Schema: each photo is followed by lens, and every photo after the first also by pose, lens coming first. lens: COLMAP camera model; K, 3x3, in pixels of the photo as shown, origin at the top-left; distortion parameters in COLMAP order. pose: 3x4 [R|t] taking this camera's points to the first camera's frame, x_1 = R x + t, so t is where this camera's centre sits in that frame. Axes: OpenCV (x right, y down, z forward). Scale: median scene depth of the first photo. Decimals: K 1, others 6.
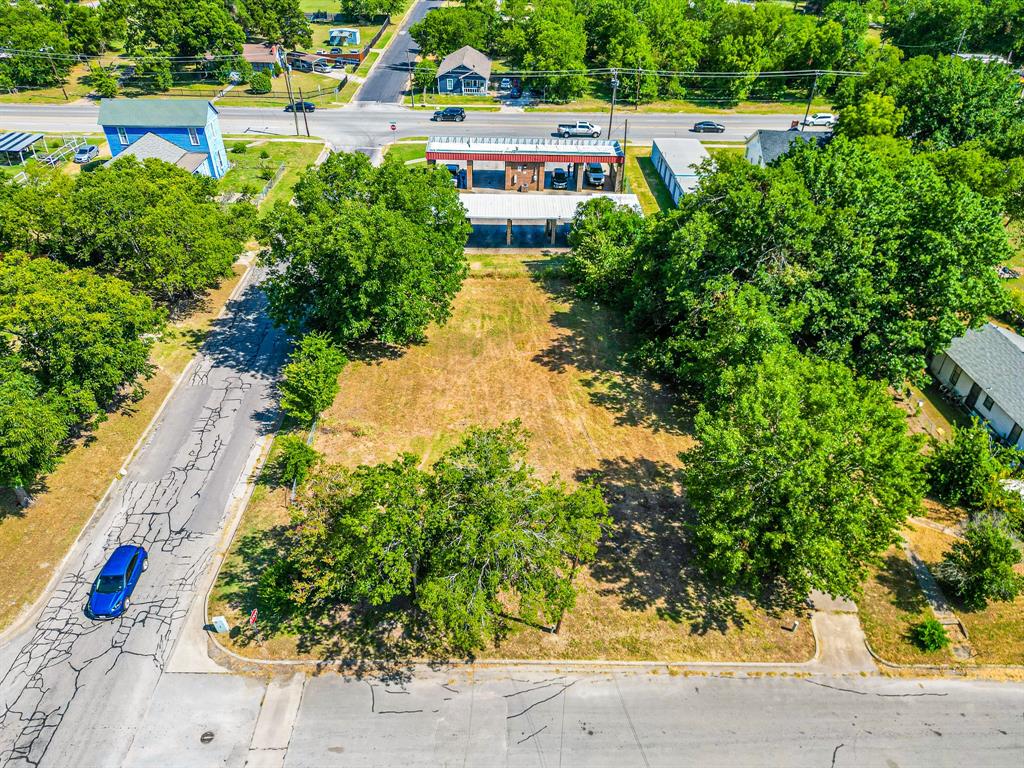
lens RADIAL K [[721.5, 0, 512.5], [0, 721.5, 379.6], [0, 0, 1]] dist [0.066446, -0.060483]
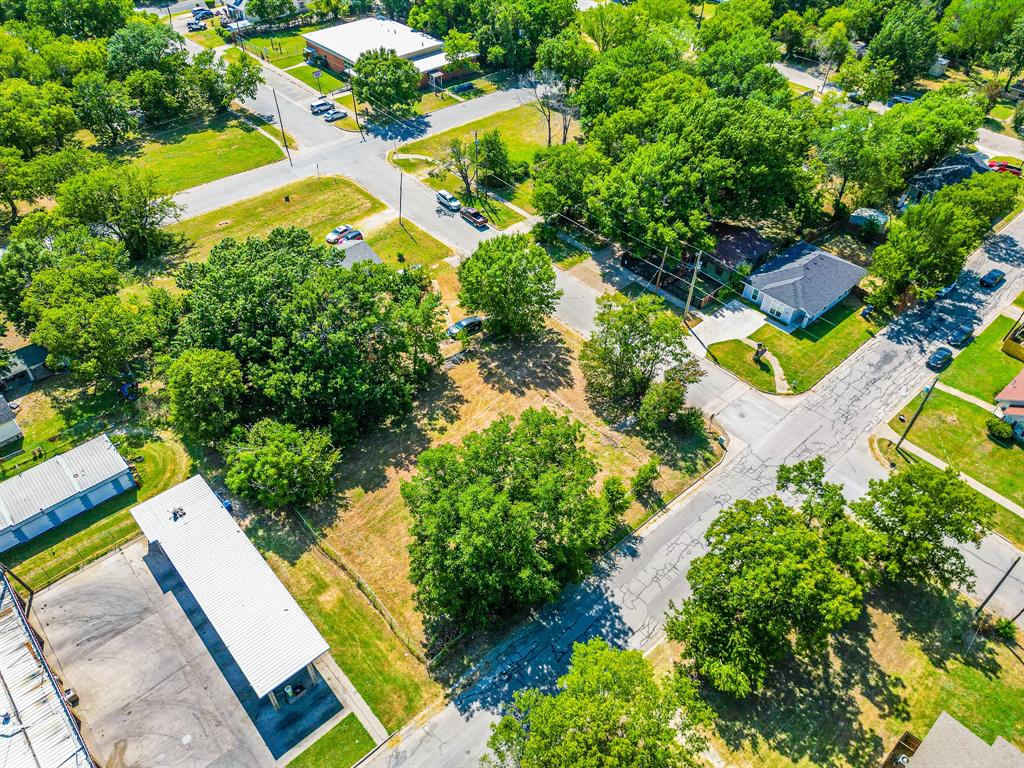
lens RADIAL K [[721.5, 0, 512.5], [0, 721.5, 379.6], [0, 0, 1]] dist [0.066446, -0.060483]
pose [[-0.660025, -0.537048, 0.525306, -0.683508], [0.404568, 0.335092, 0.850904, -1.188262], [-0.633002, 0.774140, -0.003896, 0.850843]]
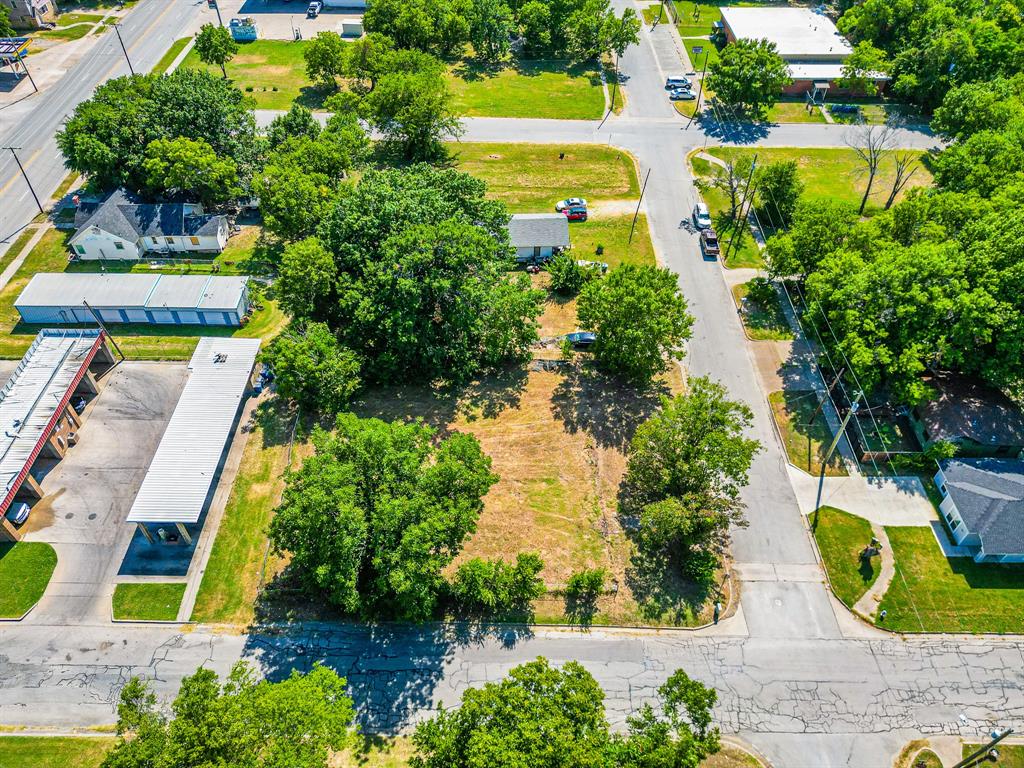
lens RADIAL K [[721.5, 0, 512.5], [0, 721.5, 379.6], [0, 0, 1]] dist [0.066446, -0.060483]
pose [[0.012467, -0.733485, 0.679591, -0.778653], [0.559714, 0.568311, 0.603111, -0.827563], [-0.828592, 0.372858, 0.417627, 0.340976]]
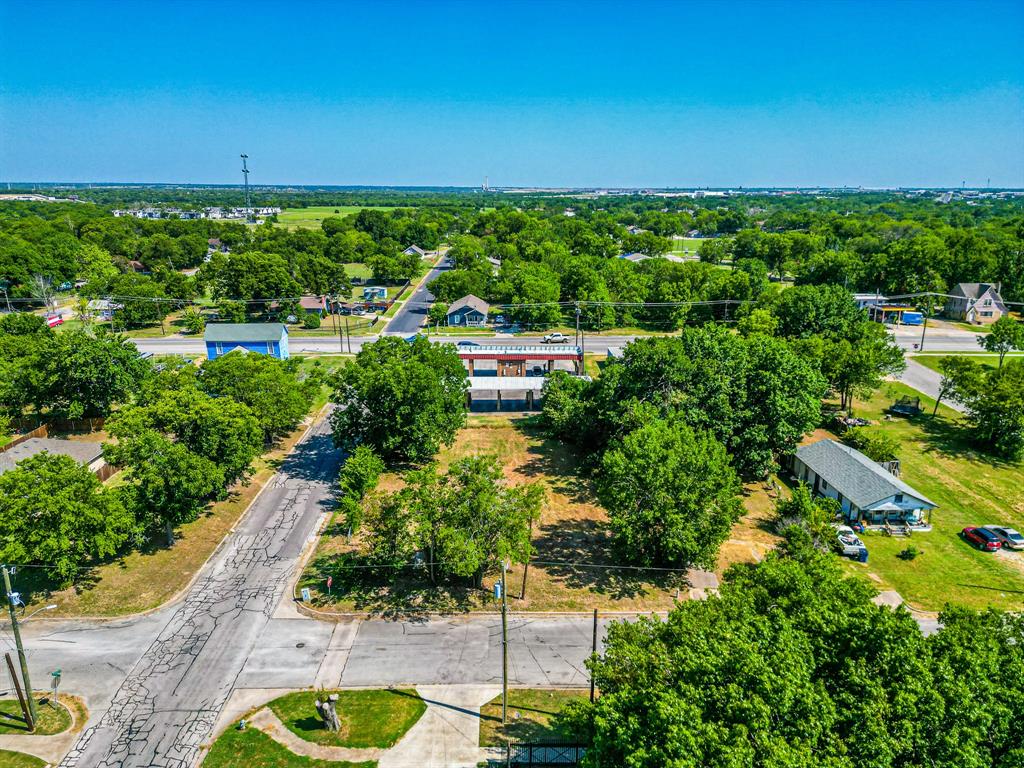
lens RADIAL K [[717.2, 0, 512.0], [0, 717.2, 384.0], [0, 0, 1]] dist [0.086594, -0.088407]
pose [[0.999845, -0.017256, -0.003387, 0.035014], [0.015199, 0.944880, -0.327065, 0.286685], [0.008844, 0.326963, 0.944996, -0.406071]]
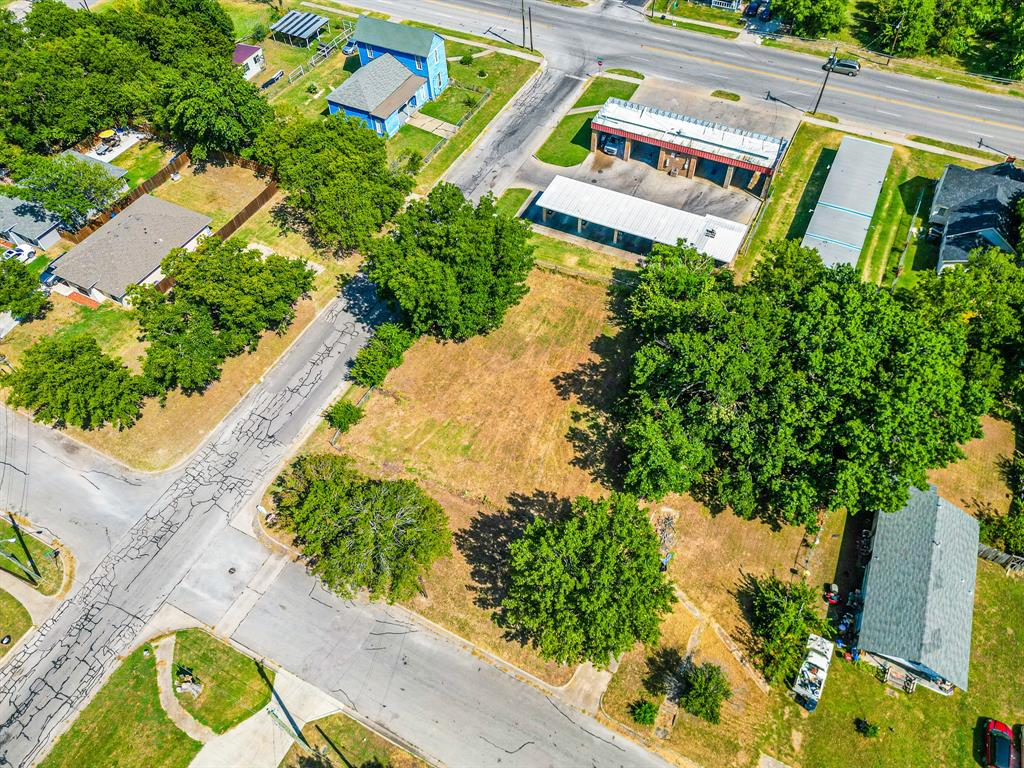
lens RADIAL K [[721.5, 0, 512.5], [0, 721.5, 379.6], [0, 0, 1]] dist [0.066446, -0.060483]
pose [[0.883561, 0.342261, -0.319652, 0.393503], [-0.232355, 0.913002, 0.335319, -0.457441], [0.406610, -0.222002, 0.886219, -0.156296]]
